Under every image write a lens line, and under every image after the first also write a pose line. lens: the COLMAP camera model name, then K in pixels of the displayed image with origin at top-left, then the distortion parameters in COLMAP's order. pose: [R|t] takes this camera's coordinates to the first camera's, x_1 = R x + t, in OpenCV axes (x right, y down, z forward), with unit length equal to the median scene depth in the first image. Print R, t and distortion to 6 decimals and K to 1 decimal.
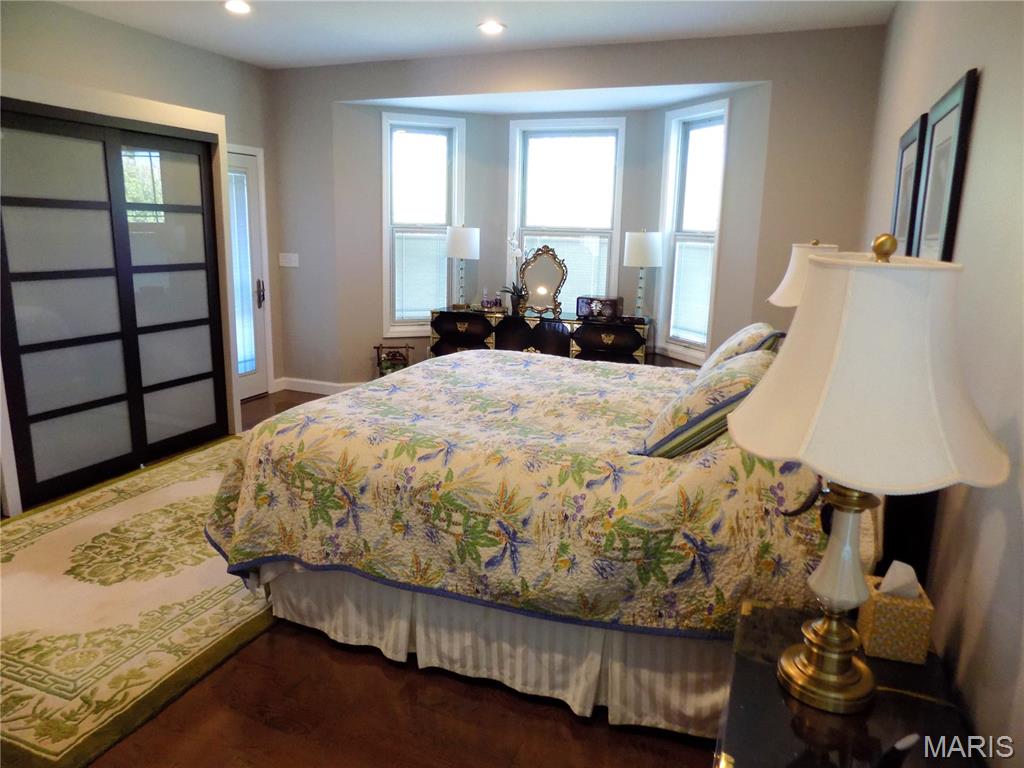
lens RADIAL K [[691.6, 0, 513.7], [0, 691.6, 383.3], [0, 0, 1]] dist [-0.068686, 0.063234]
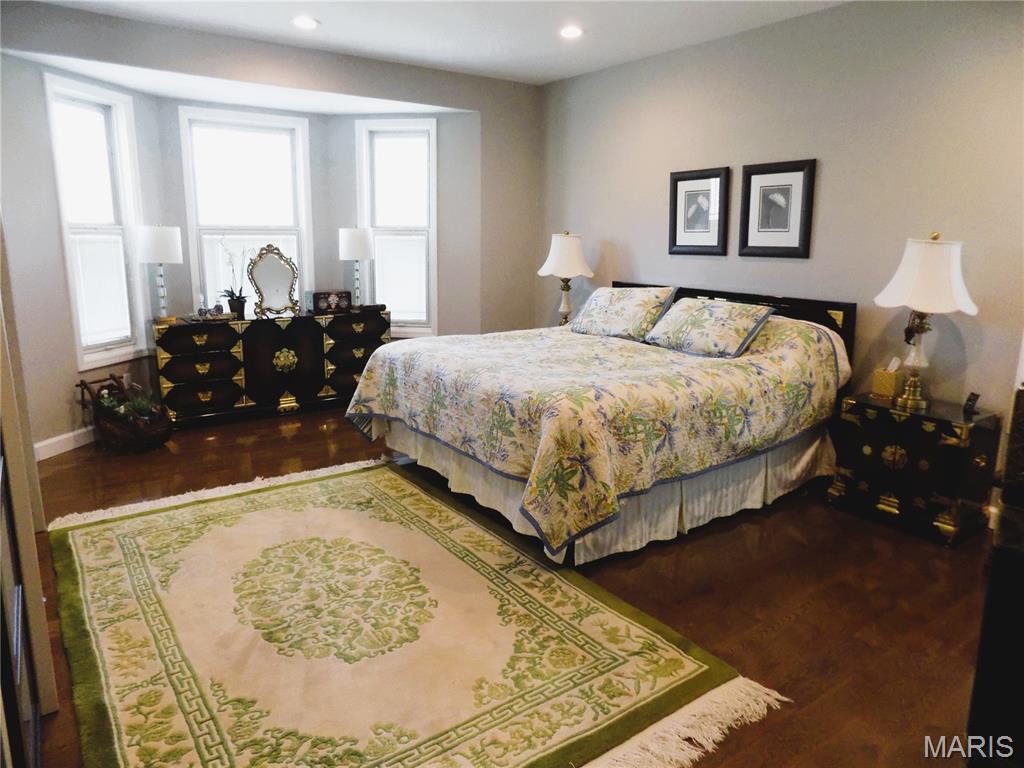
lens RADIAL K [[691.6, 0, 516.7], [0, 691.6, 386.5], [0, 0, 1]] dist [-0.068686, 0.063234]
pose [[0.542751, -0.199339, 0.815895, -1.478016], [0.187008, 0.975723, 0.113986, -0.120489], [-0.818809, 0.090713, 0.566853, 0.454568]]
